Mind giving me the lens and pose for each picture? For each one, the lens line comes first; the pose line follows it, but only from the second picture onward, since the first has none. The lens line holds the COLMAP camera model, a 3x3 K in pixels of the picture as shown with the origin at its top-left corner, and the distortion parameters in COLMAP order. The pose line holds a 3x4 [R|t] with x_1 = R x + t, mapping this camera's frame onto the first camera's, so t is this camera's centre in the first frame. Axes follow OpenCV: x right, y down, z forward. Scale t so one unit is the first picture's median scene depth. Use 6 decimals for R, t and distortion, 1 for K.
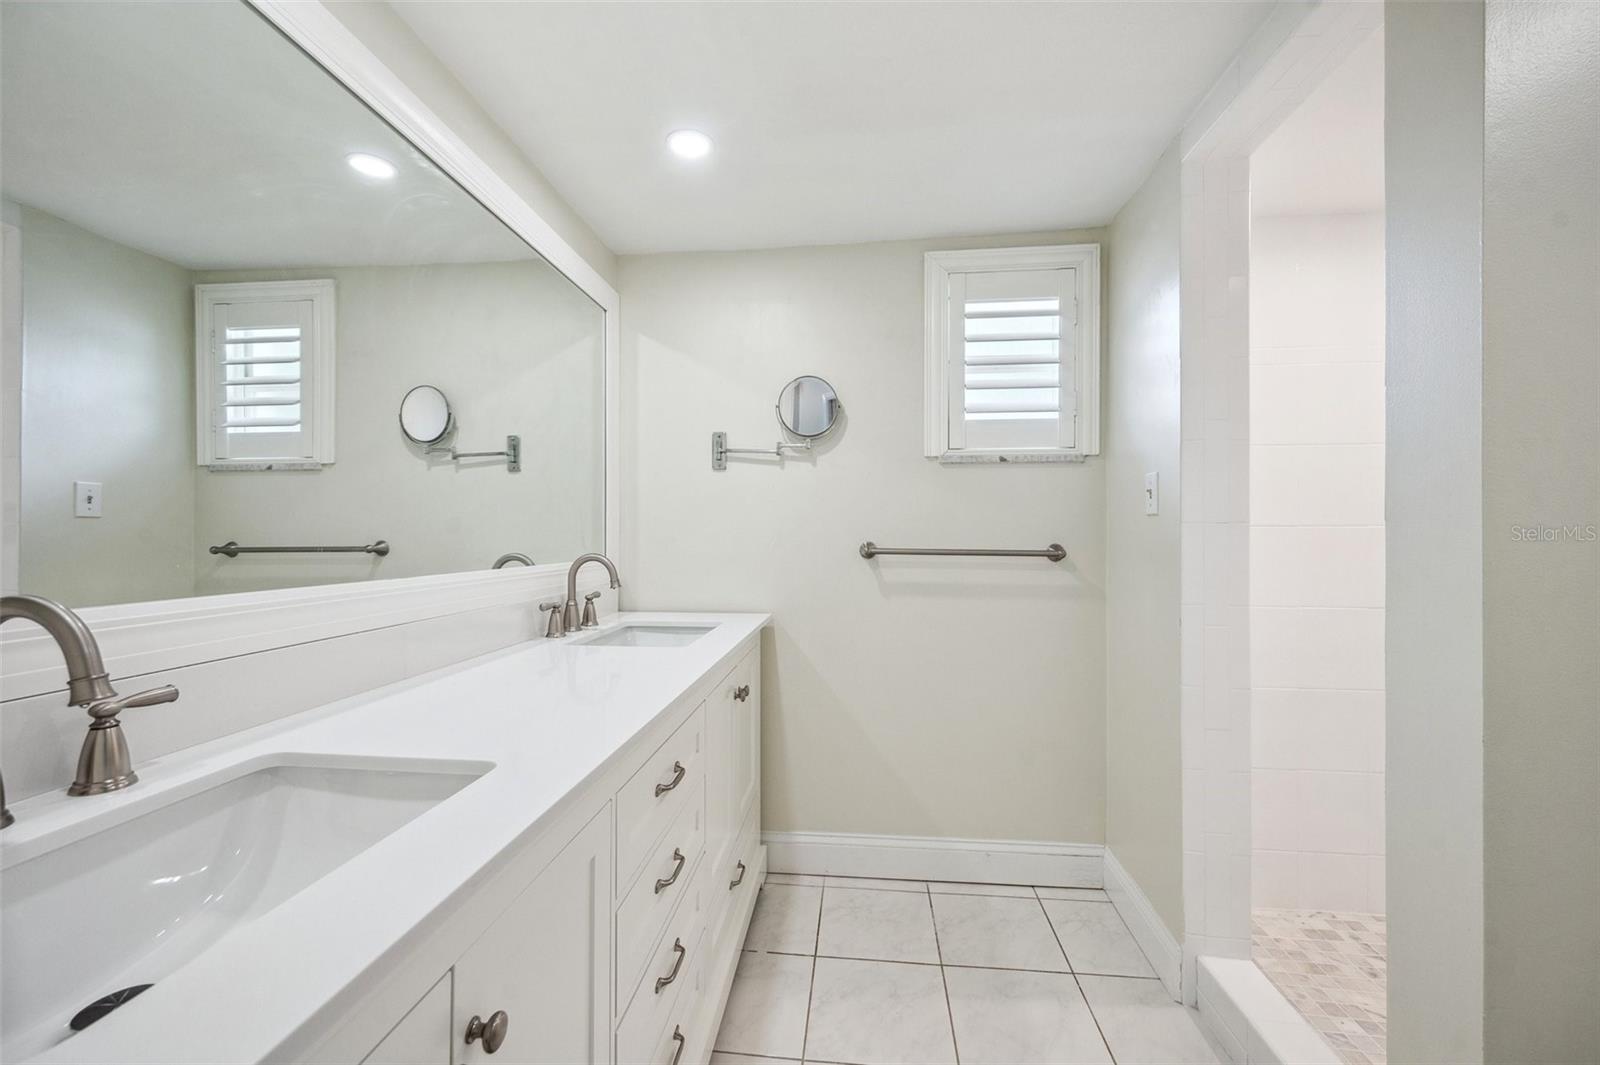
lens RADIAL K [[633.4, 0, 800.8], [0, 633.4, 530.6], [0, 0, 1]] dist [0.001049, 0.000128]
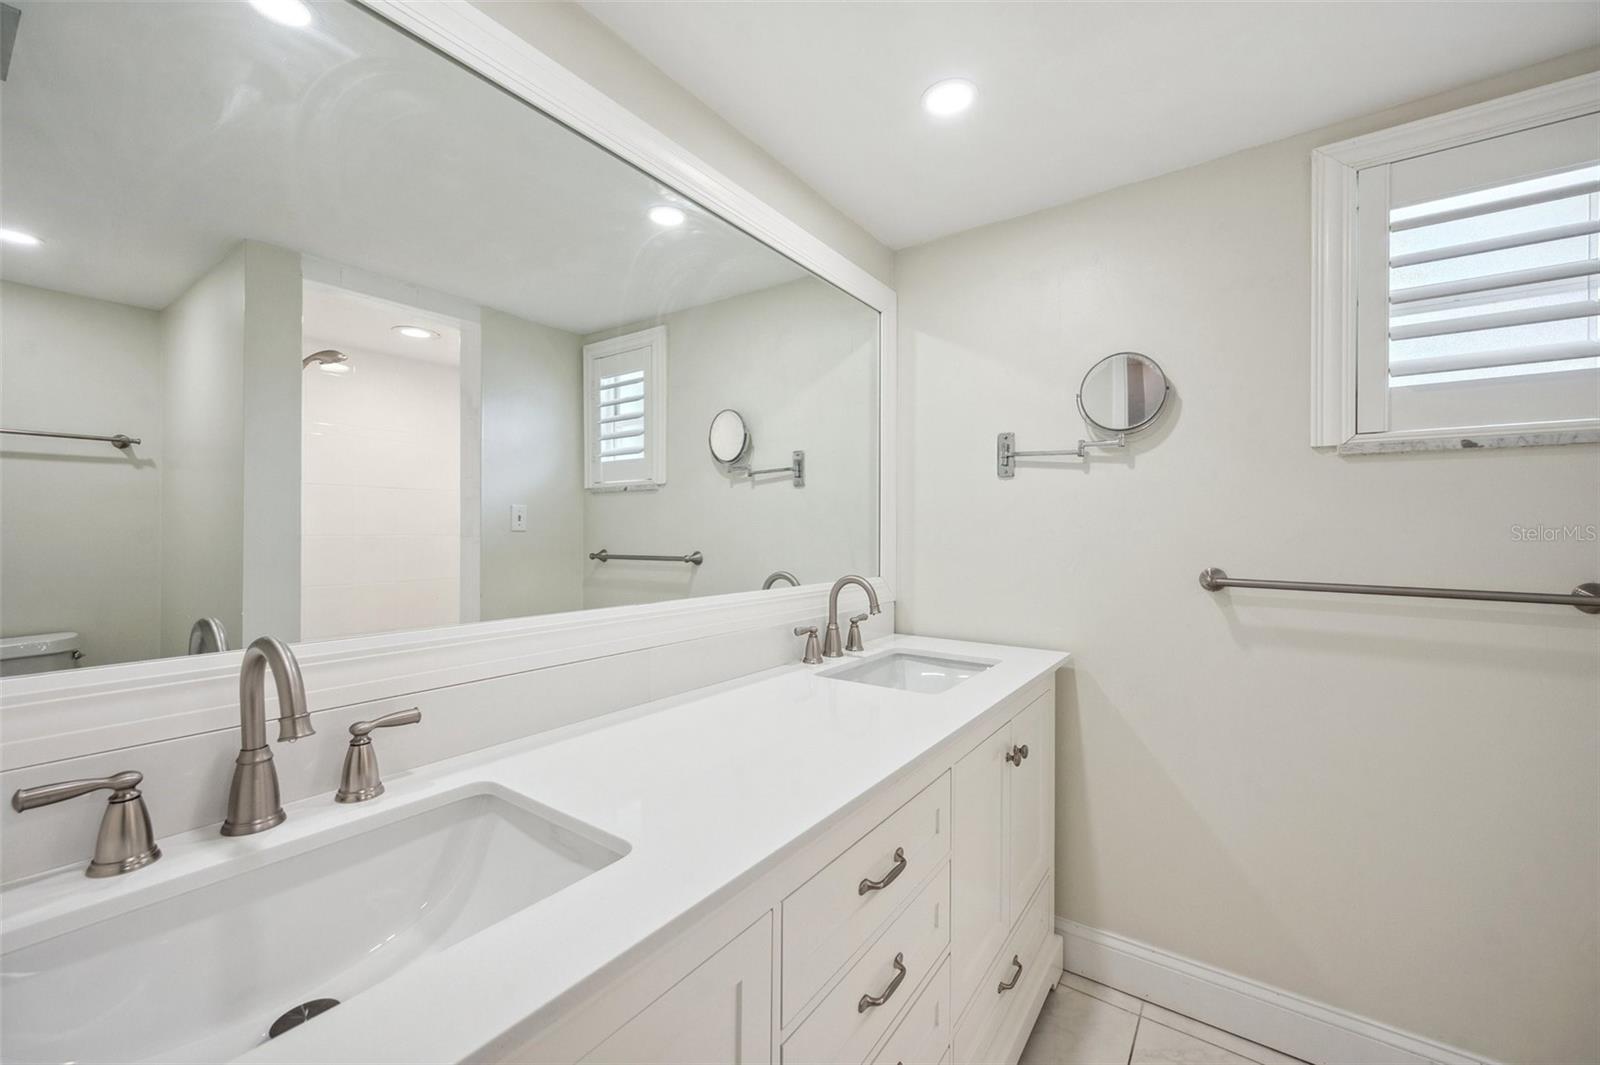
lens RADIAL K [[633.4, 0, 800.8], [0, 633.4, 530.6], [0, 0, 1]] dist [0.001049, 0.000128]
pose [[0.868623, 0.003929, -0.495458, 0.055889], [-0.002378, 0.999990, 0.003762, -0.027729], [0.495468, -0.002090, 0.868624, 0.127898]]
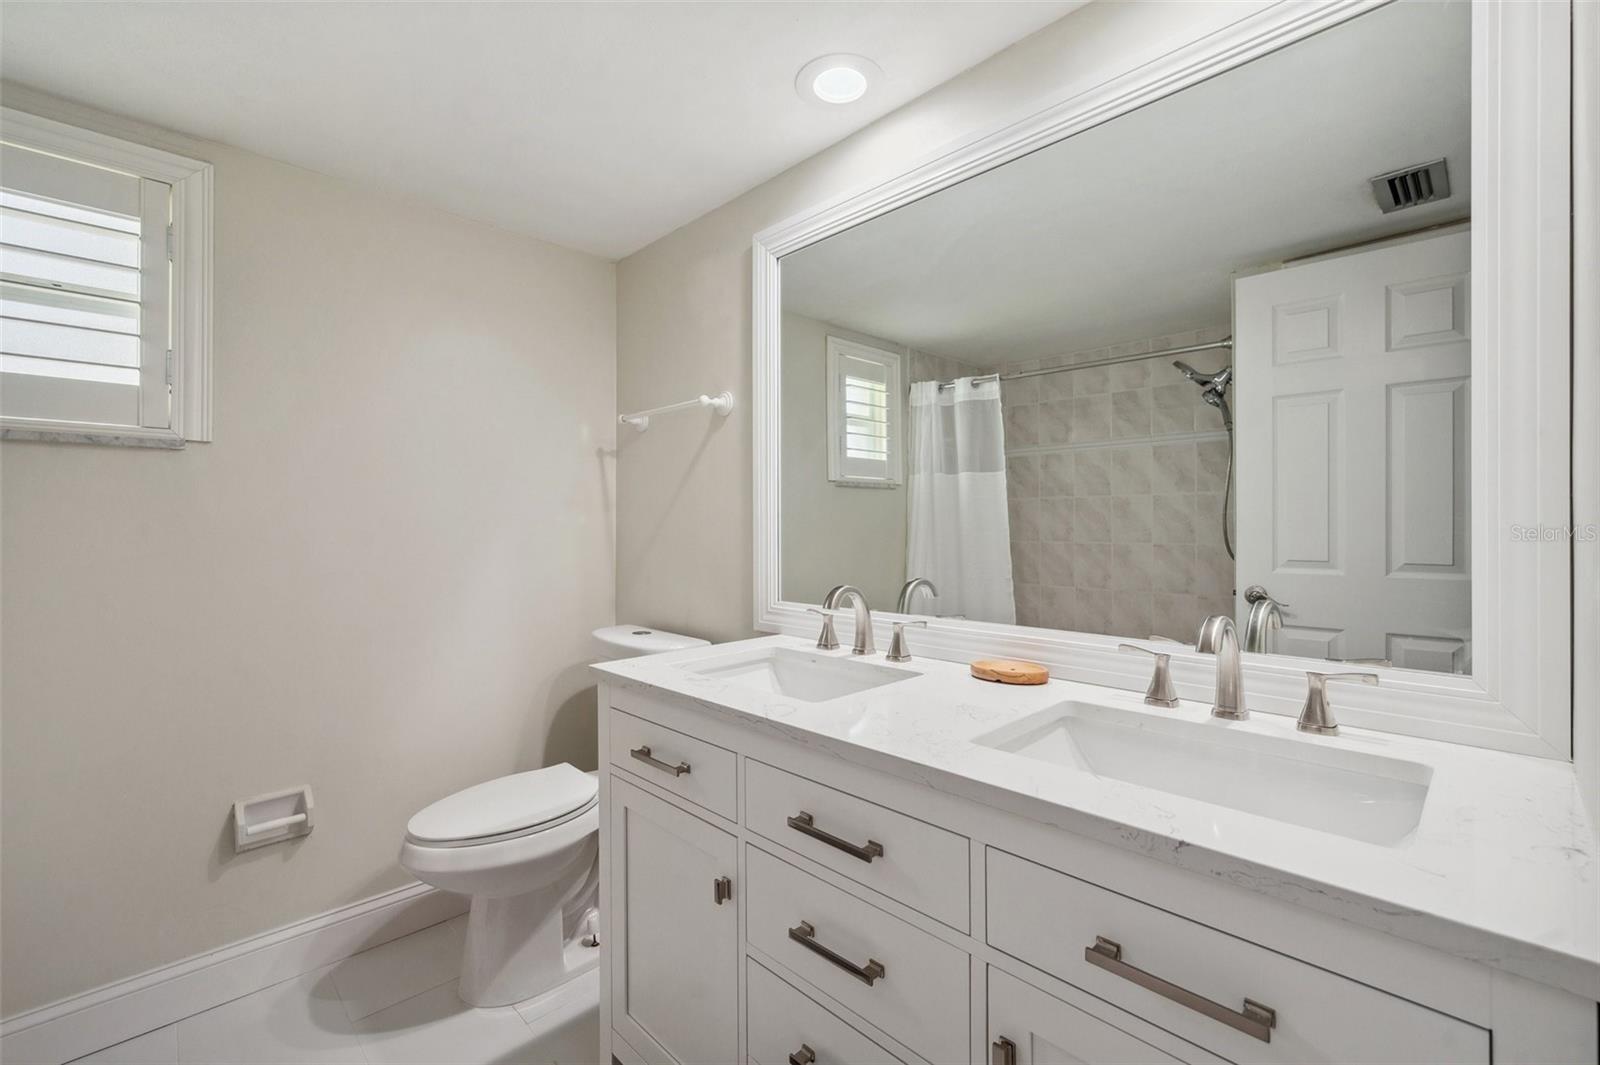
lens RADIAL K [[687.7, 0, 796.1], [0, 687.7, 532.1], [0, 0, 1]] dist [-0.000316, 0.000030]
pose [[0.647174, -0.008624, 0.762294, -0.970677], [0.007494, 0.999960, 0.004950, -0.010581], [-0.762305, 0.002510, 0.647213, 0.075925]]
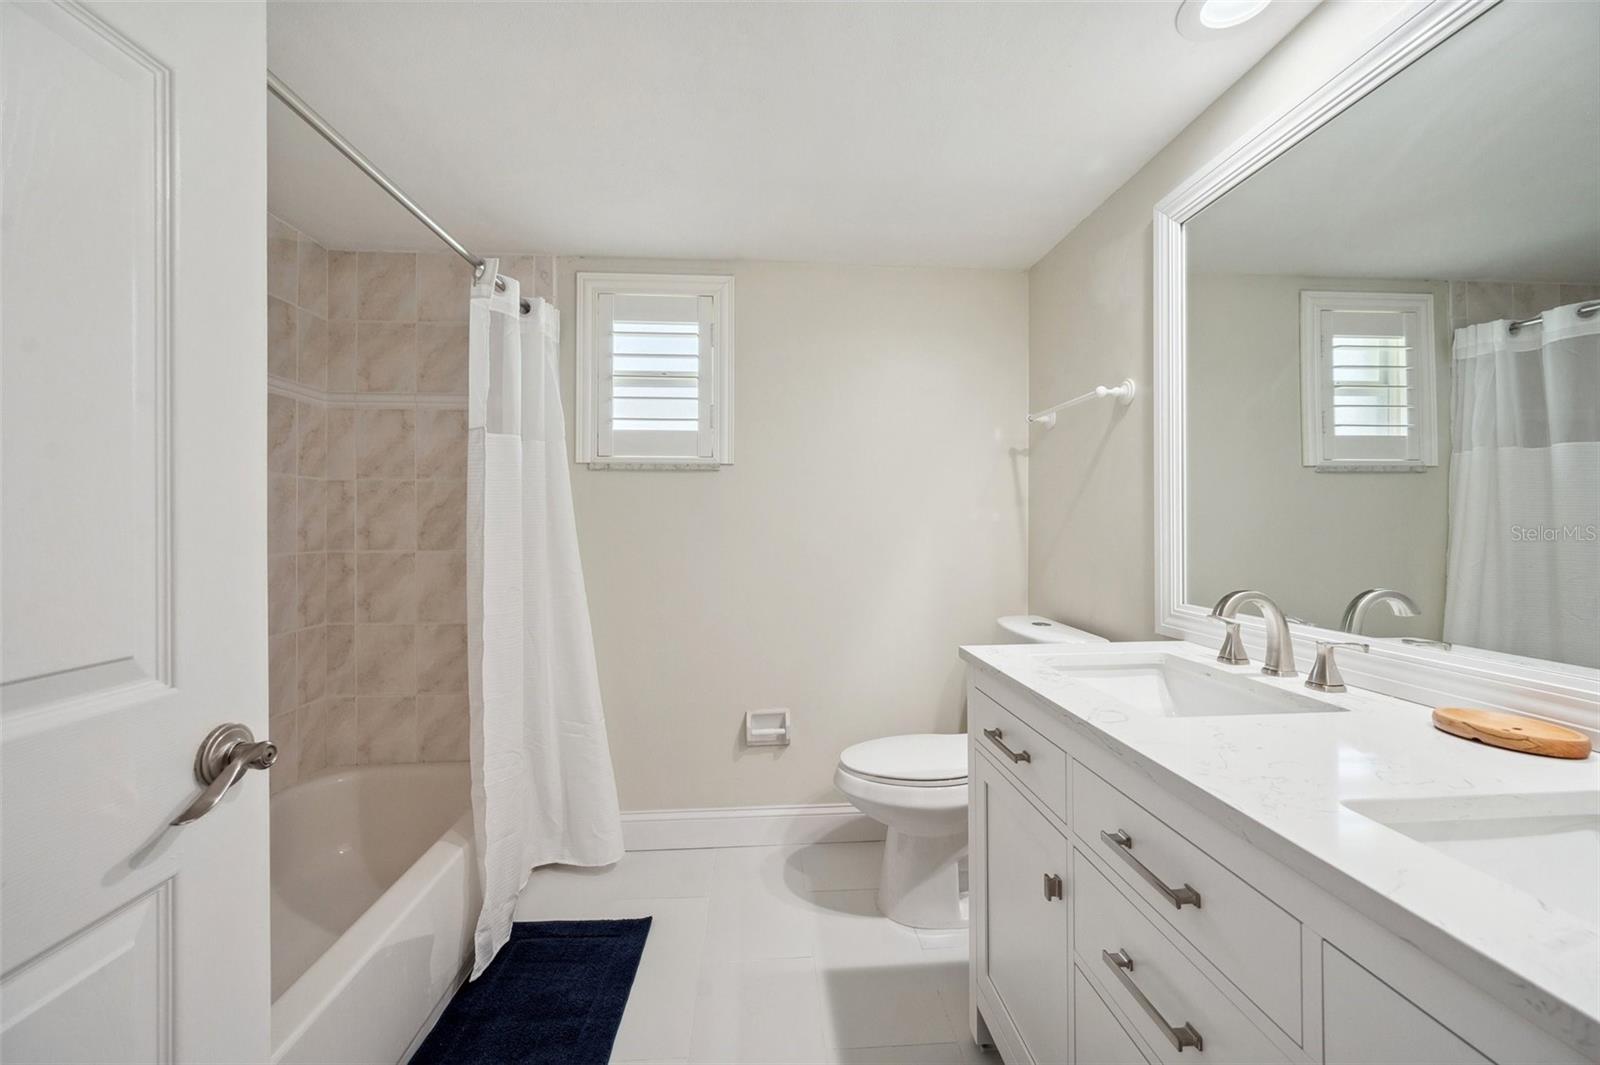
lens RADIAL K [[633.7, 0, 799.9], [0, 633.7, 527.4], [0, 0, 1]] dist [-0.001556, -0.000166]
pose [[0.985566, -0.003019, 0.169264, -0.875197], [0.002918, 0.999995, 0.000845, -0.008083], [-0.169266, -0.000338, 0.985570, 0.019000]]
